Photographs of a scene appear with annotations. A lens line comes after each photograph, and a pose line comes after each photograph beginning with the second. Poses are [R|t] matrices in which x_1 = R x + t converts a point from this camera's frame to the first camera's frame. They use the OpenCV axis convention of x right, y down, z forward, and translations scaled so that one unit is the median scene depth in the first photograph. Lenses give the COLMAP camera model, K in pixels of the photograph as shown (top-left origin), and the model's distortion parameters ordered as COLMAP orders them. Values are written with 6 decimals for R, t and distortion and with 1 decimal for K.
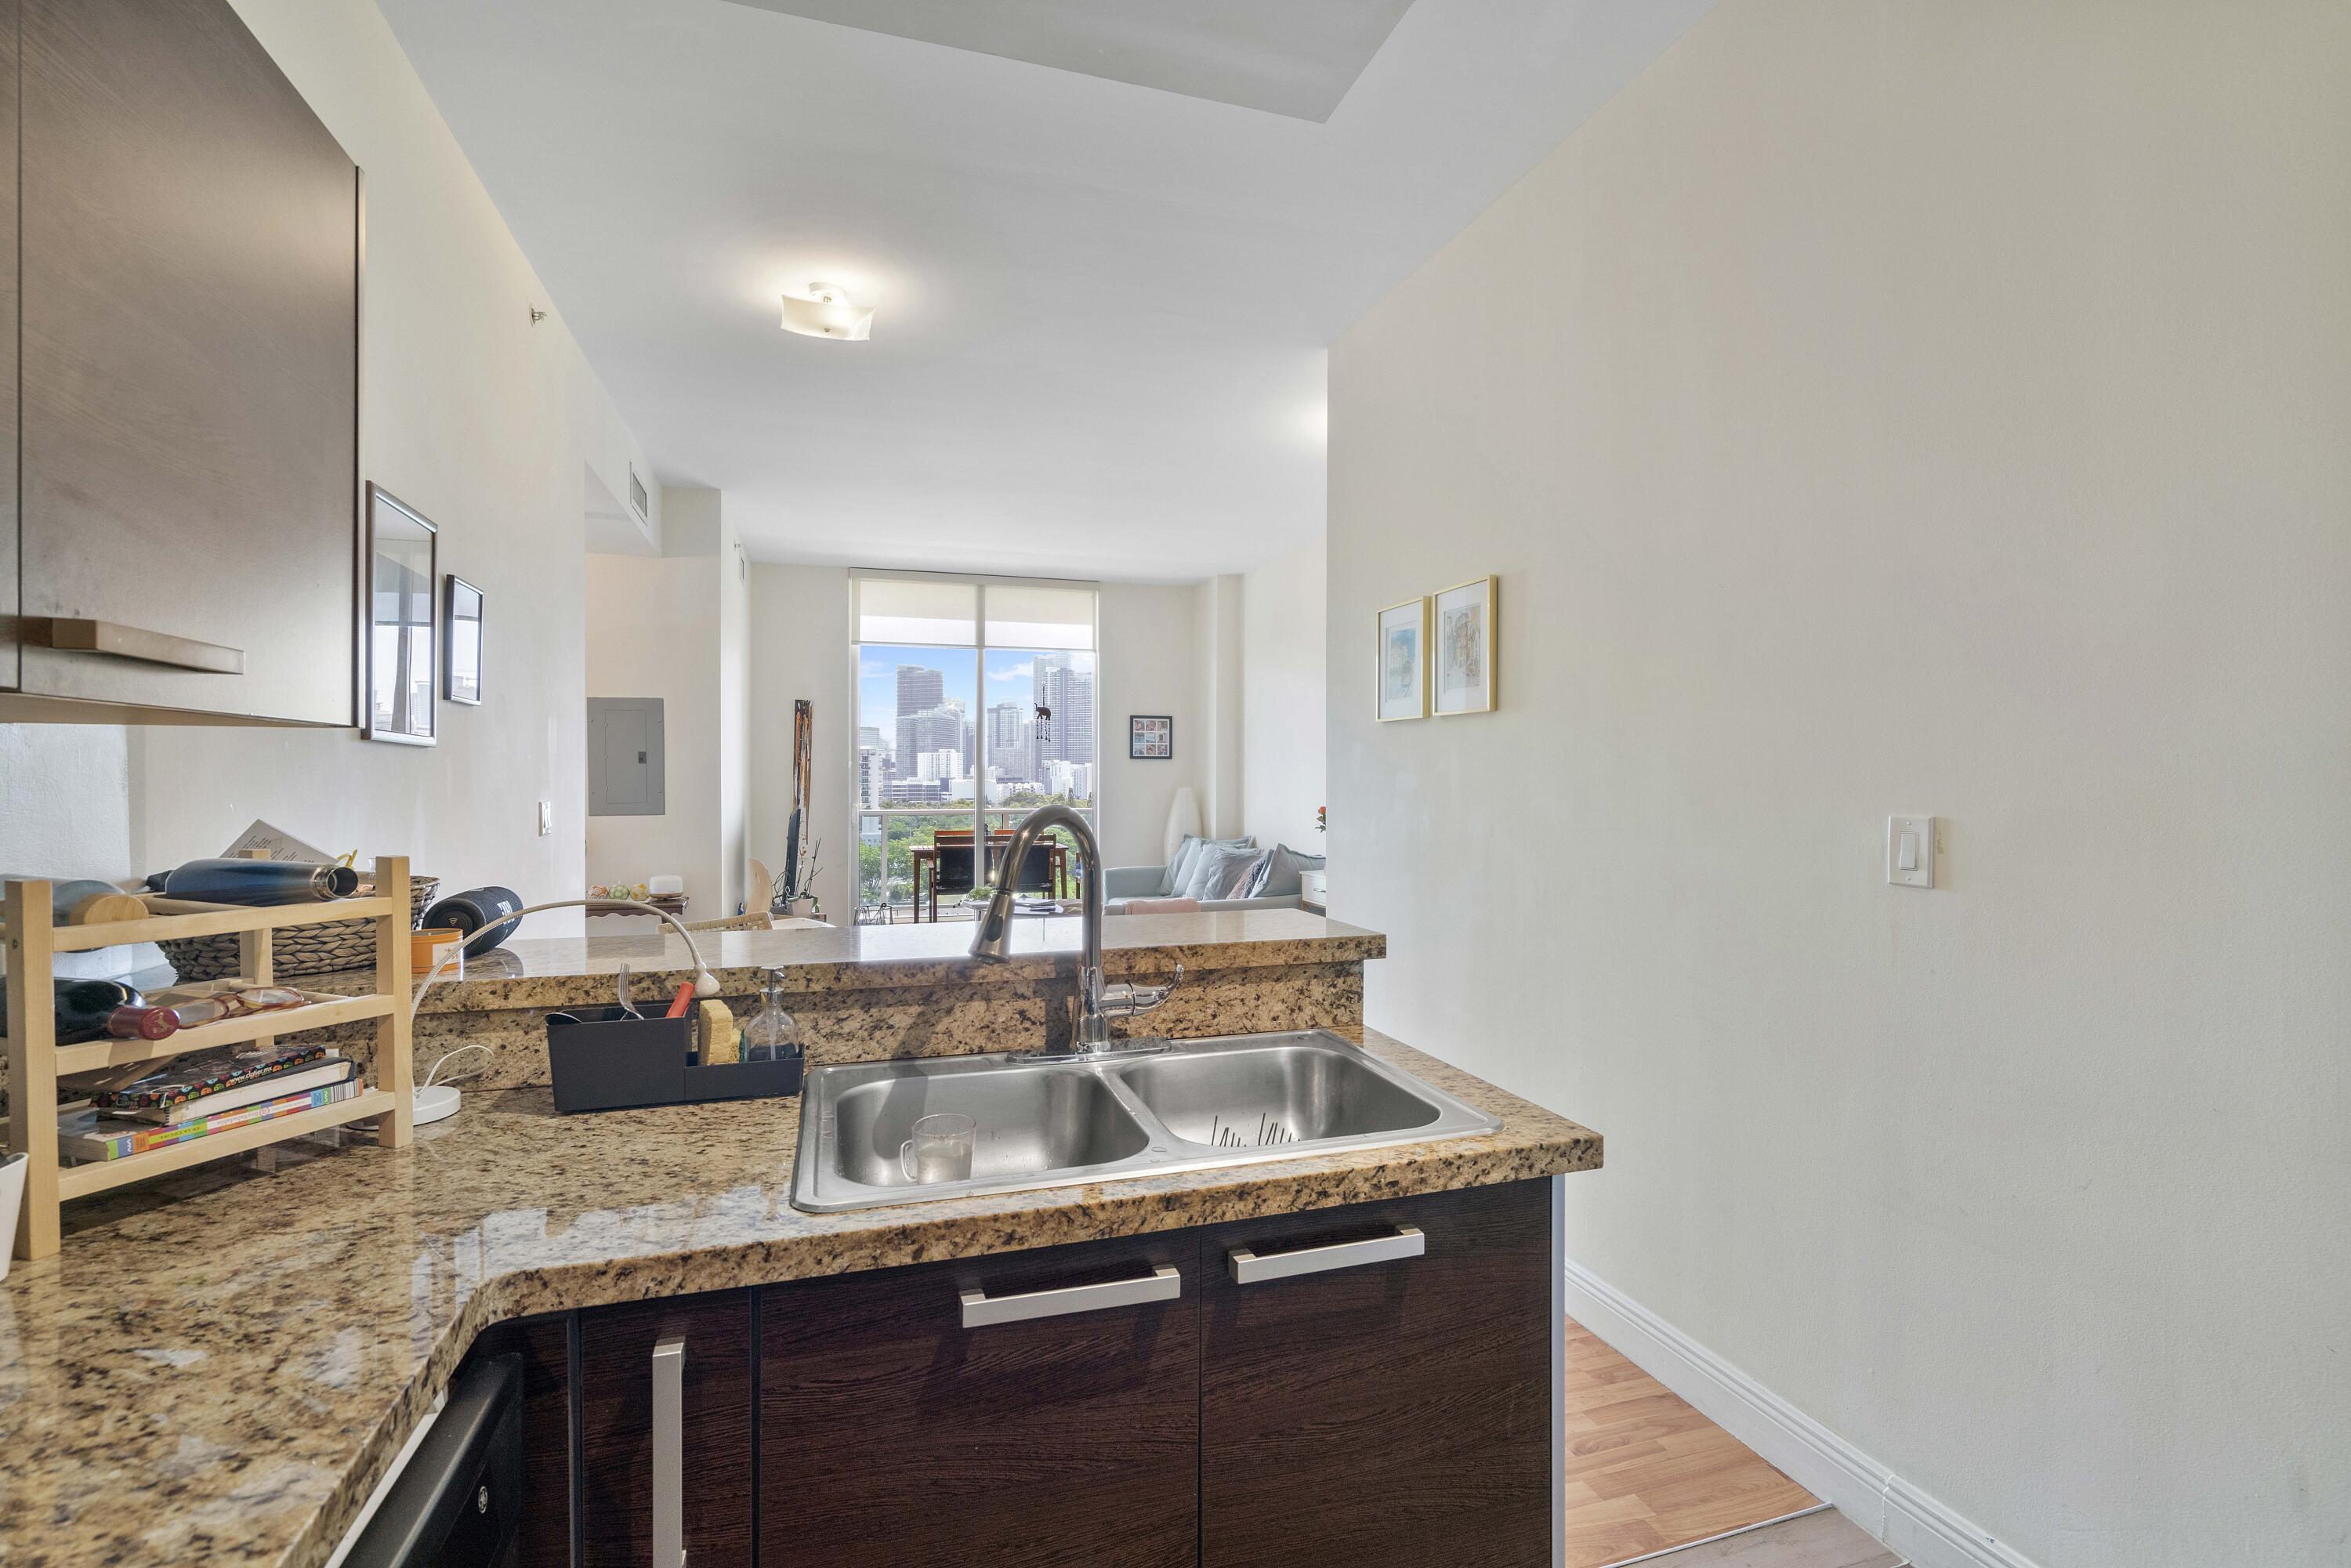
lens RADIAL K [[1086.1, 0, 1182.6], [0, 1086.1, 795.3], [0, 0, 1]] dist [-0.006792, 0.001164]
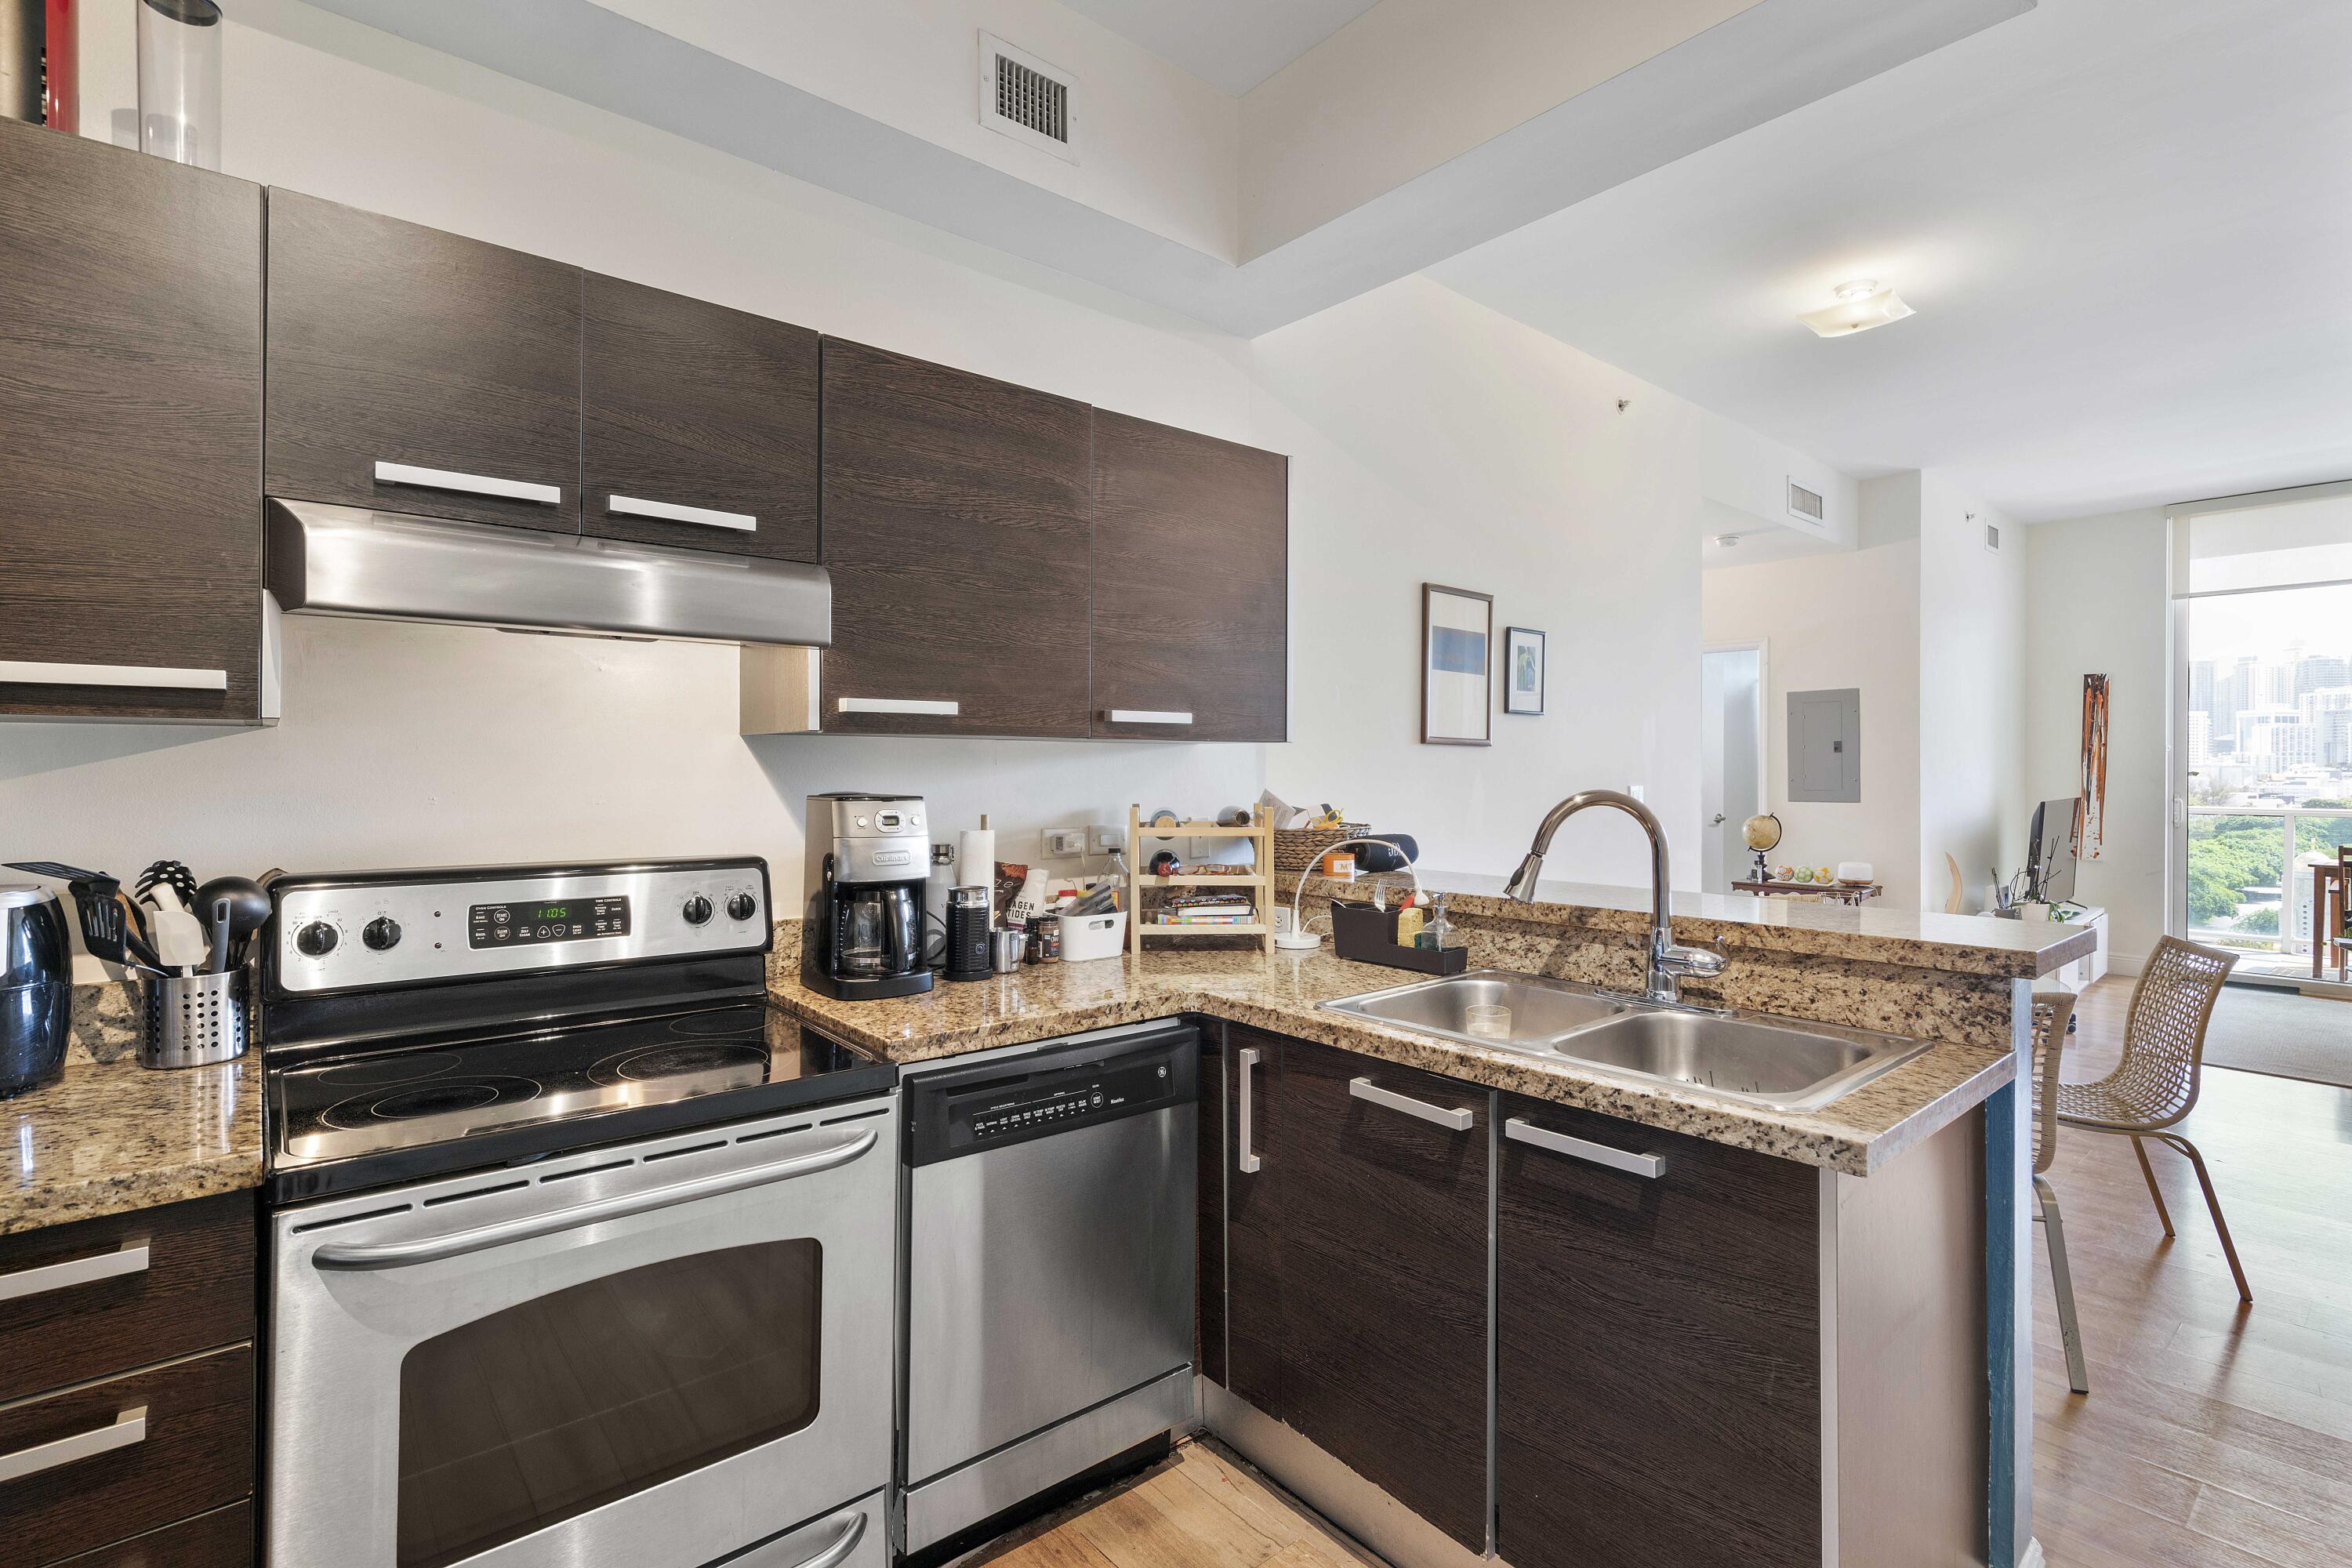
lens RADIAL K [[1065.2, 0, 1156.4], [0, 1065.2, 772.6], [0, 0, 1]] dist [-0.009527, 0.000726]
pose [[0.378449, 0.004608, -0.925611, 0.779427], [-0.013547, 0.999908, -0.000561, -0.003069], [0.925523, 0.012752, 0.378477, 0.050171]]
